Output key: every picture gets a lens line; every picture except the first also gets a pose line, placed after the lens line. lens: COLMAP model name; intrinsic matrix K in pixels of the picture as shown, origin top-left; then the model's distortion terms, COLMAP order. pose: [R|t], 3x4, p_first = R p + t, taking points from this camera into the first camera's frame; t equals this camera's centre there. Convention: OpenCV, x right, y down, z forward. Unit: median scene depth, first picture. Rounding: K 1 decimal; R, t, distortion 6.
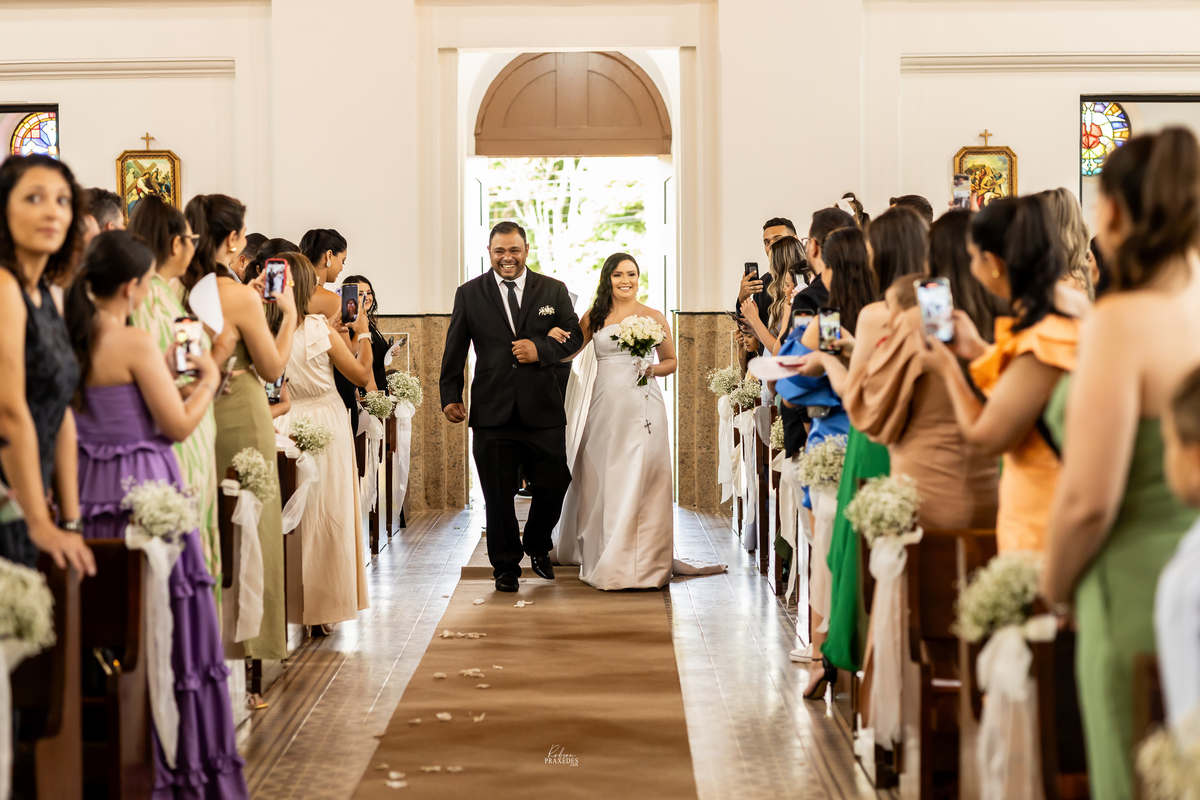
lens RADIAL K [[2887.1, 0, 594.8], [0, 2887.1, 378.7], [0, 0, 1]] dist [0.020770, 0.000000]
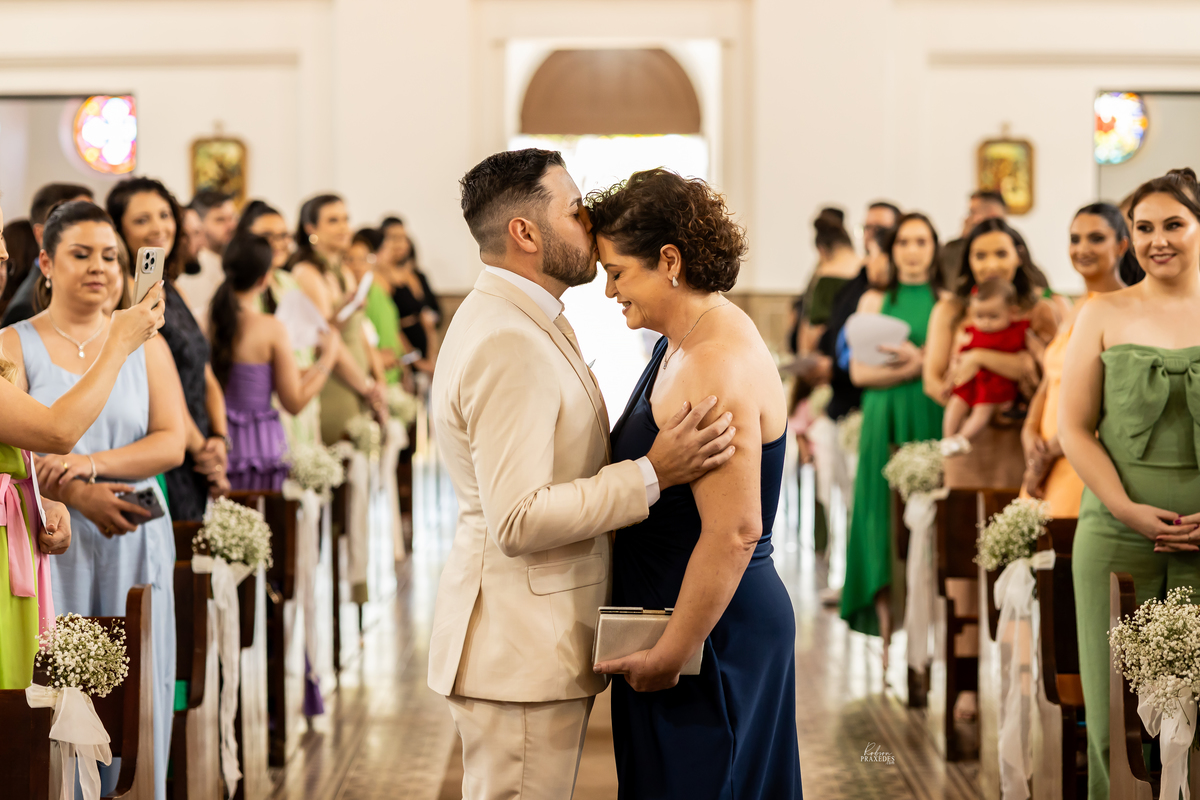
lens RADIAL K [[2887.1, 0, 597.4], [0, 2887.1, 373.7], [0, 0, 1]] dist [0.020770, 0.000000]
pose [[0.999963, 0.006359, -0.005838, -0.018964], [-0.006311, 0.999946, 0.008227, -0.002825], [0.005890, -0.008190, 0.999949, -0.146389]]
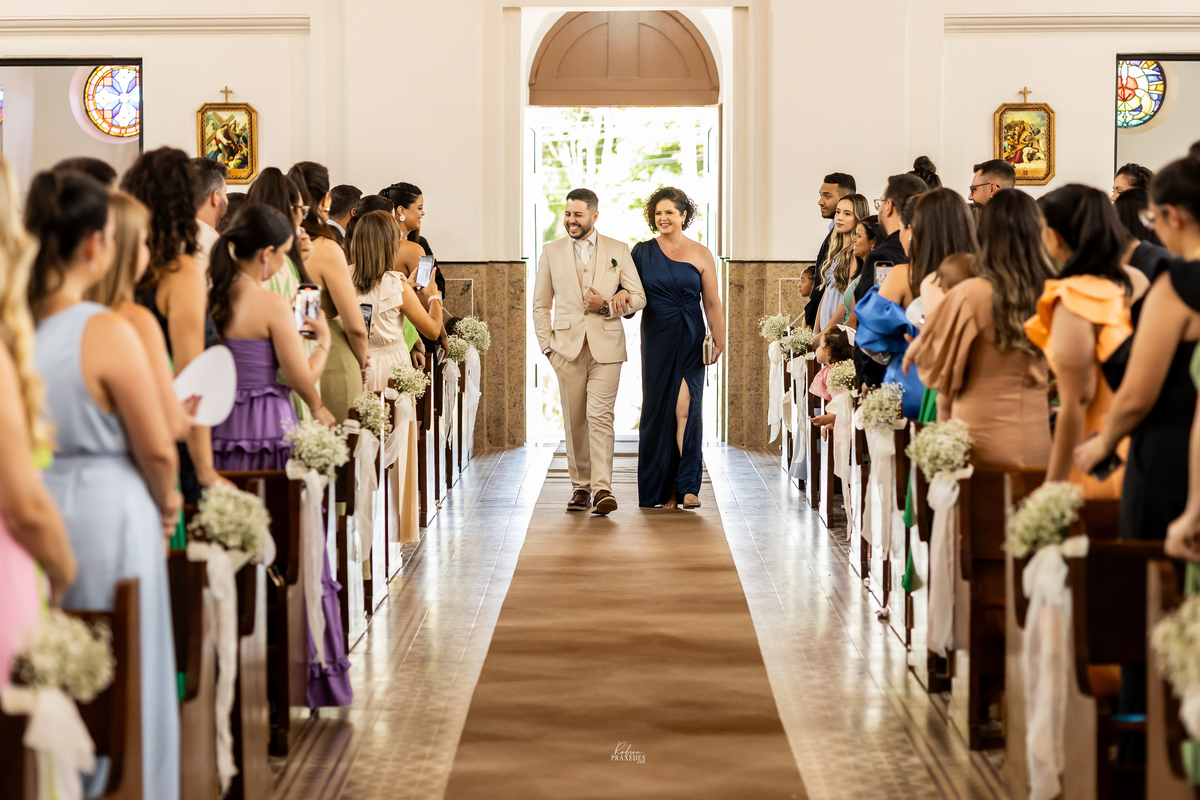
lens RADIAL K [[2887.1, 0, 604.1], [0, 2887.1, 391.0], [0, 0, 1]] dist [0.020770, 0.000000]
pose [[0.999950, 0.005590, -0.008247, -0.018804], [-0.005378, 0.999659, 0.025557, -0.005178], [0.008387, -0.025511, 0.999639, -0.118046]]
